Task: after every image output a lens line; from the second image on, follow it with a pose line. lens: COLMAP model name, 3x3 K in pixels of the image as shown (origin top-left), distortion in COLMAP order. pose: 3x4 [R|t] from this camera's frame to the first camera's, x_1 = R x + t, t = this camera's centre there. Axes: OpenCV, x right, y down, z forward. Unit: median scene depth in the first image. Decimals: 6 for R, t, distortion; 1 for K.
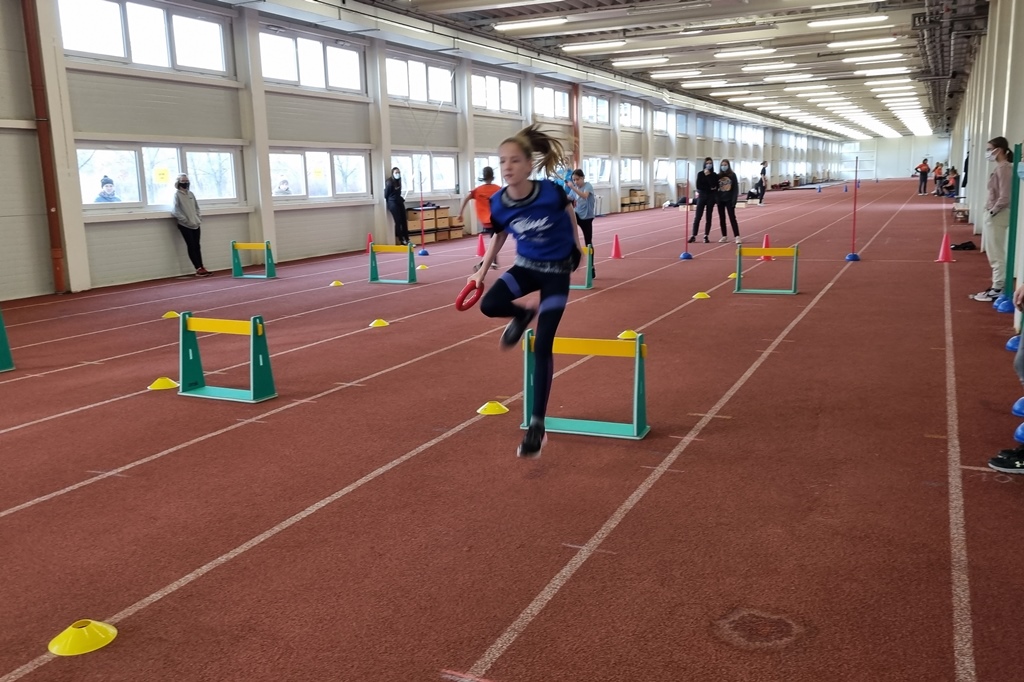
lens RADIAL K [[910.7, 0, 501.9], [0, 910.7, 339.5], [0, 0, 1]] dist [0.067823, -0.046240]
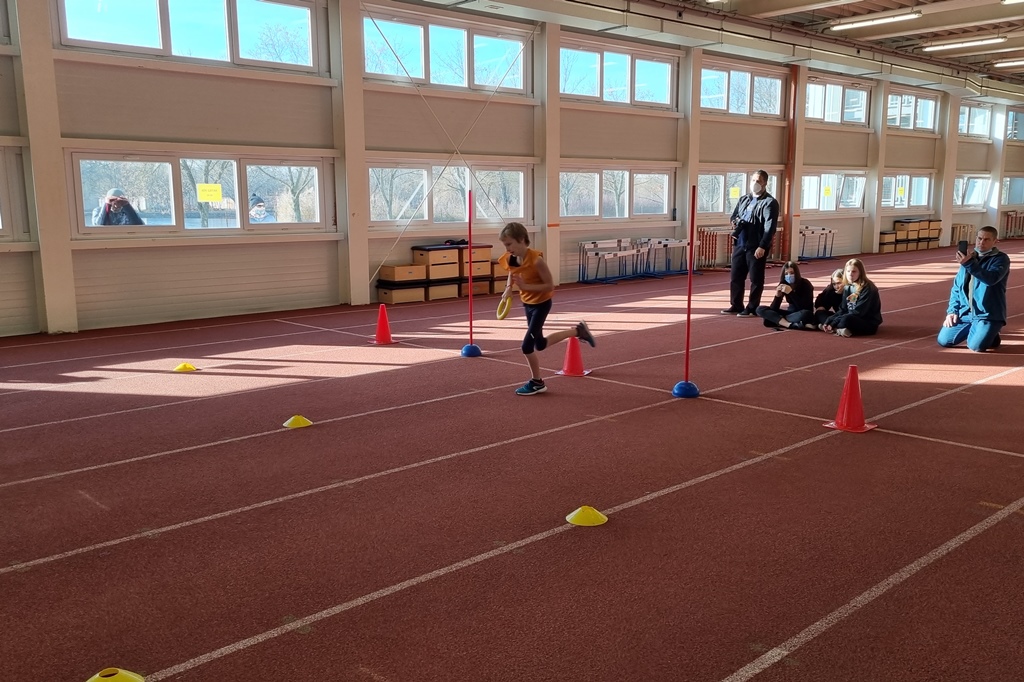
lens RADIAL K [[910.7, 0, 484.1], [0, 910.7, 332.8], [0, 0, 1]] dist [0.067823, -0.046240]
pose [[0.922941, 0.069617, -0.378594, 0.125287], [-0.080127, 0.996712, -0.012056, -0.048084], [0.376510, 0.041463, 0.925484, 0.254050]]
